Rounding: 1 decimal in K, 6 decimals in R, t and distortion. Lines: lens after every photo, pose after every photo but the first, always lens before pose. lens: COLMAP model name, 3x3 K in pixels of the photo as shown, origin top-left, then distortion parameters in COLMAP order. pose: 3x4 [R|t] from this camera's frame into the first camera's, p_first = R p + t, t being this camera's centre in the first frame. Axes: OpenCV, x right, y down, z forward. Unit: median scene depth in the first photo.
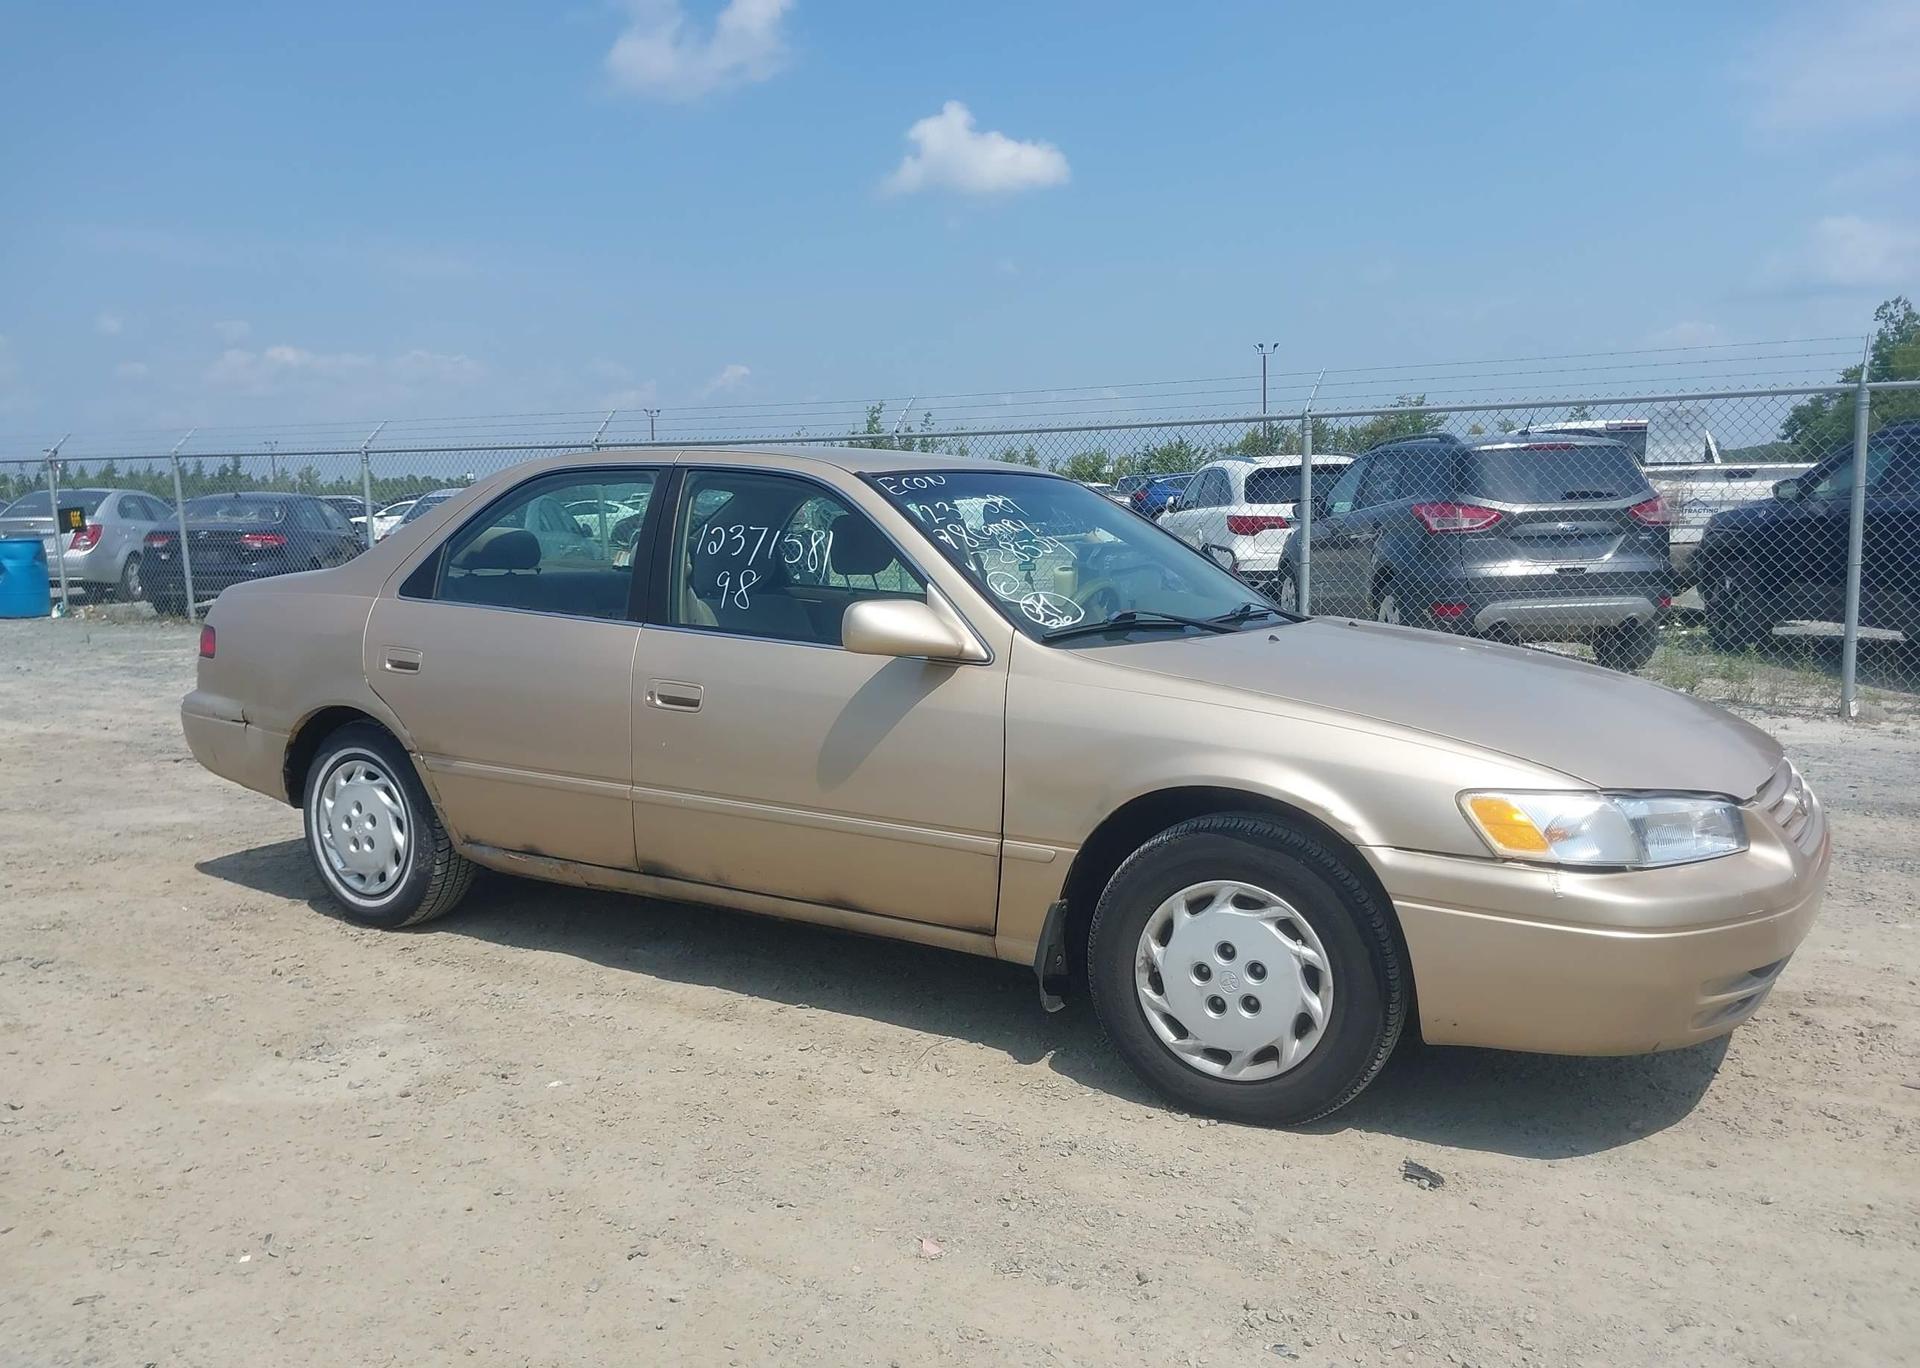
lens RADIAL K [[1487.8, 0, 948.9], [0, 1487.8, 694.0], [0, 0, 1]] dist [0.017285, -0.030026]
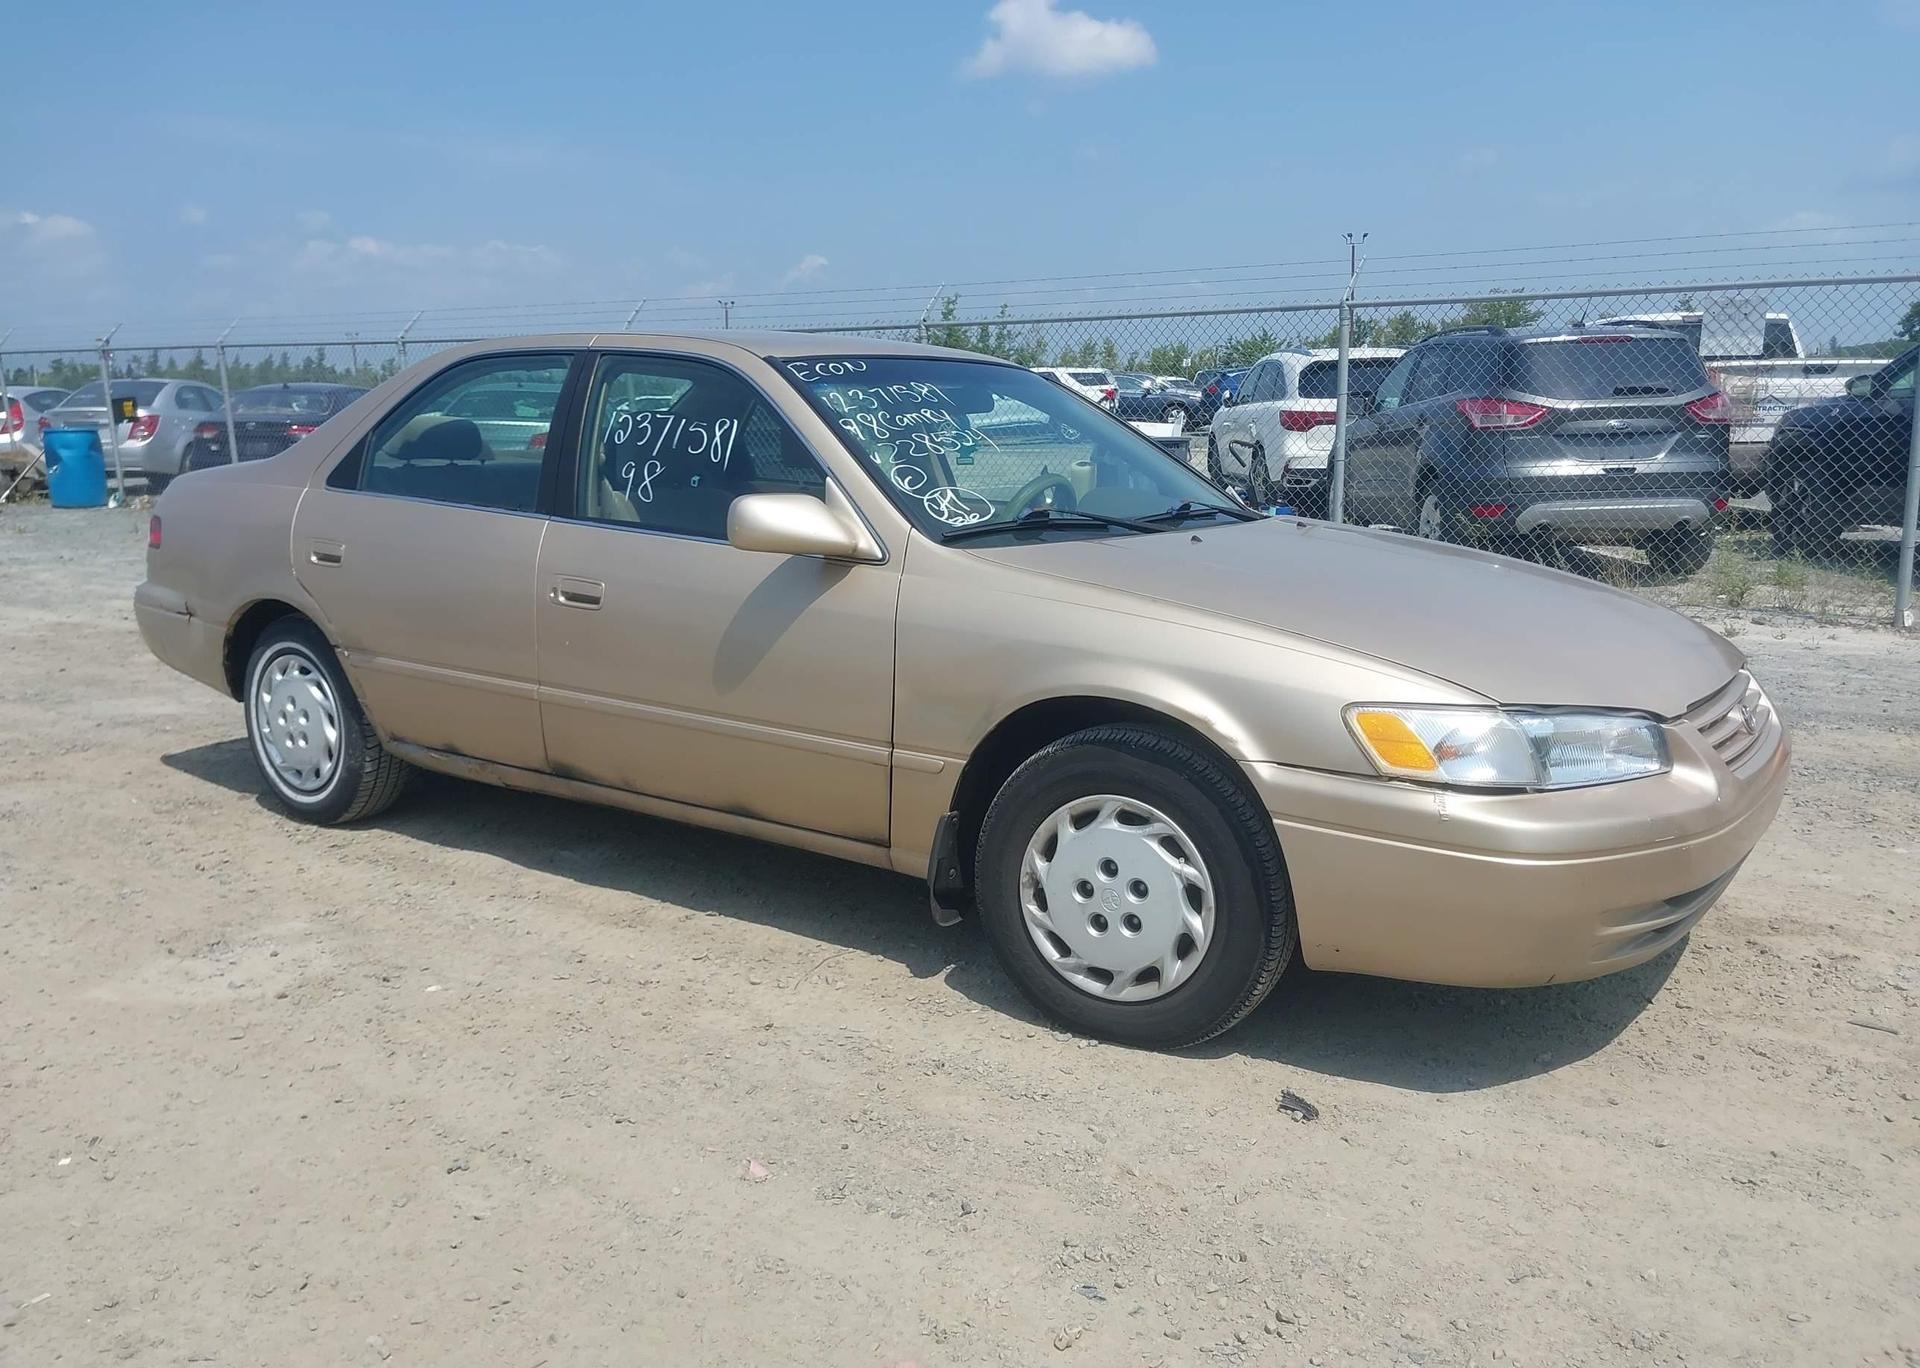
lens RADIAL K [[1487.8, 0, 954.2], [0, 1487.8, 703.6], [0, 0, 1]] dist [0.017285, -0.030026]
pose [[0.998916, 0.013844, -0.044438, 0.118399], [-0.010492, 0.997144, 0.074793, -0.002087], [0.045347, -0.074245, 0.996208, 0.052778]]
